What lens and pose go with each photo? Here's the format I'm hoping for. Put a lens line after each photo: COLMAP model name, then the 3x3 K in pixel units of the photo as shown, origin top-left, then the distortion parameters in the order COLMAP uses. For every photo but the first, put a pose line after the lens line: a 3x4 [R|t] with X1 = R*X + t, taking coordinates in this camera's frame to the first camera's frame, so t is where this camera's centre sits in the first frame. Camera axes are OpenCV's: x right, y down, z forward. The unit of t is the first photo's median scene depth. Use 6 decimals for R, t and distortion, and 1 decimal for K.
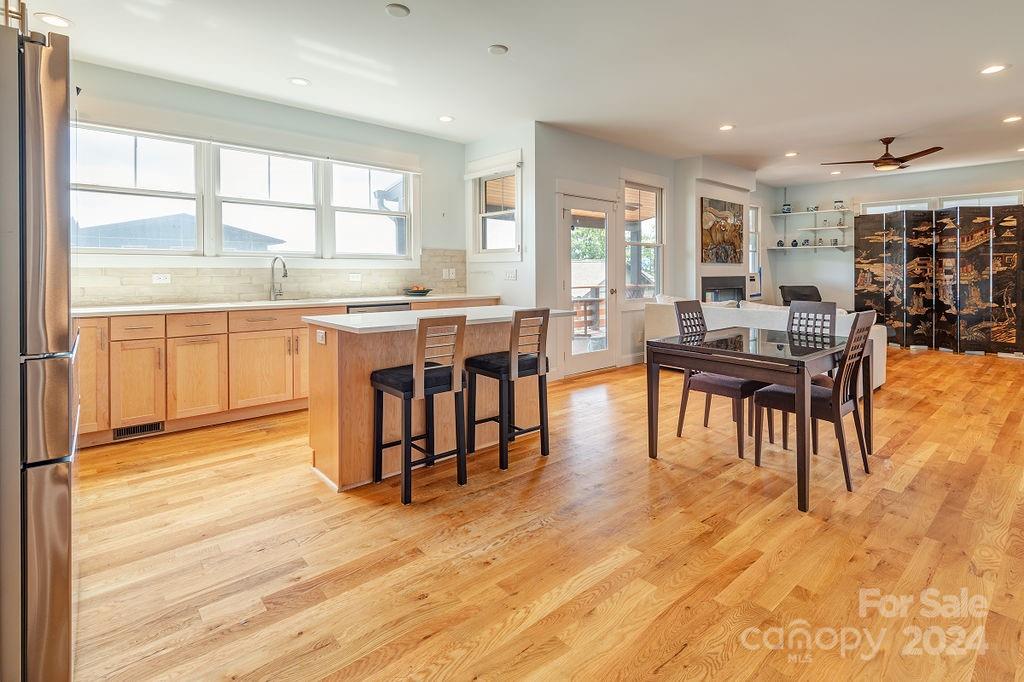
lens RADIAL K [[486.8, 0, 524.5], [0, 486.8, 273.0], [0, 0, 1]] dist [0.014527, -0.008206]
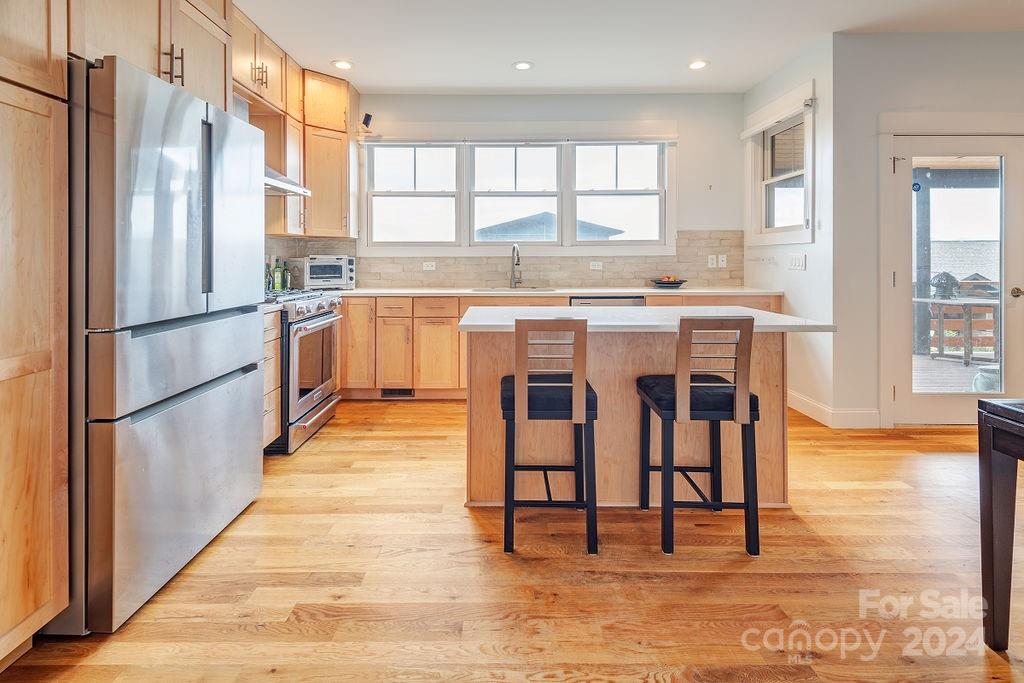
lens RADIAL K [[486.8, 0, 502.1], [0, 486.8, 260.3], [0, 0, 1]] dist [0.014527, -0.008206]
pose [[0.737556, -0.004035, -0.675274, 0.151283], [0.004259, 0.999990, -0.001323, -0.000268], [0.675273, -0.001901, 0.737565, 0.213064]]
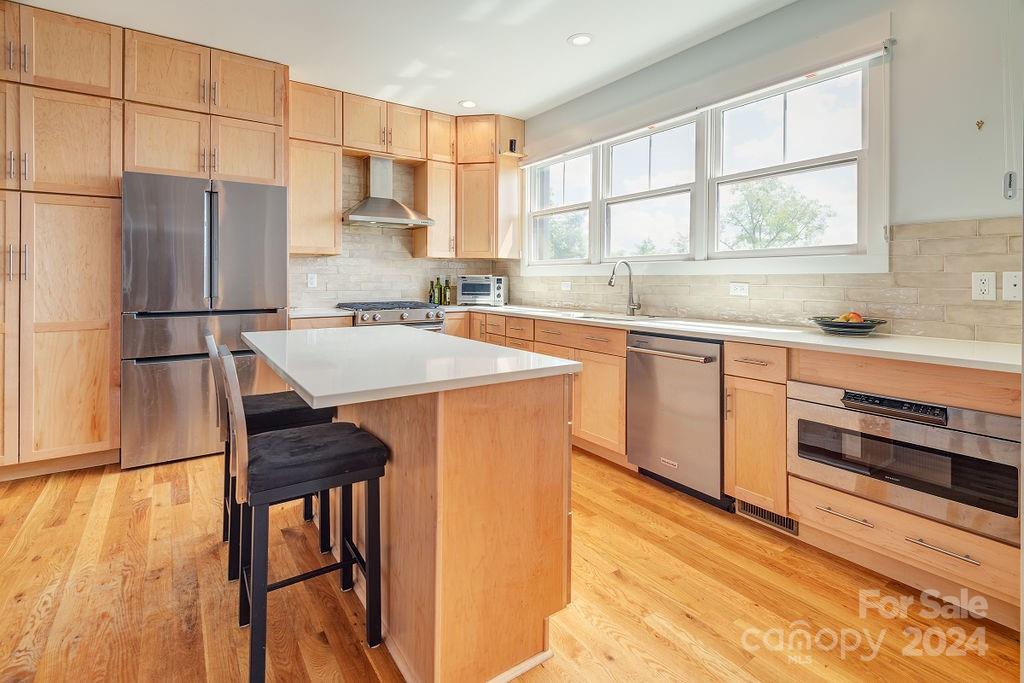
lens RADIAL K [[486.8, 0, 513.3], [0, 486.8, 276.8], [0, 0, 1]] dist [0.014527, -0.008206]
pose [[-0.125235, -0.009492, -0.992082, 0.300644], [-0.007386, 0.999935, -0.008635, 0.000711], [0.992100, 0.006246, -0.125297, 0.847504]]
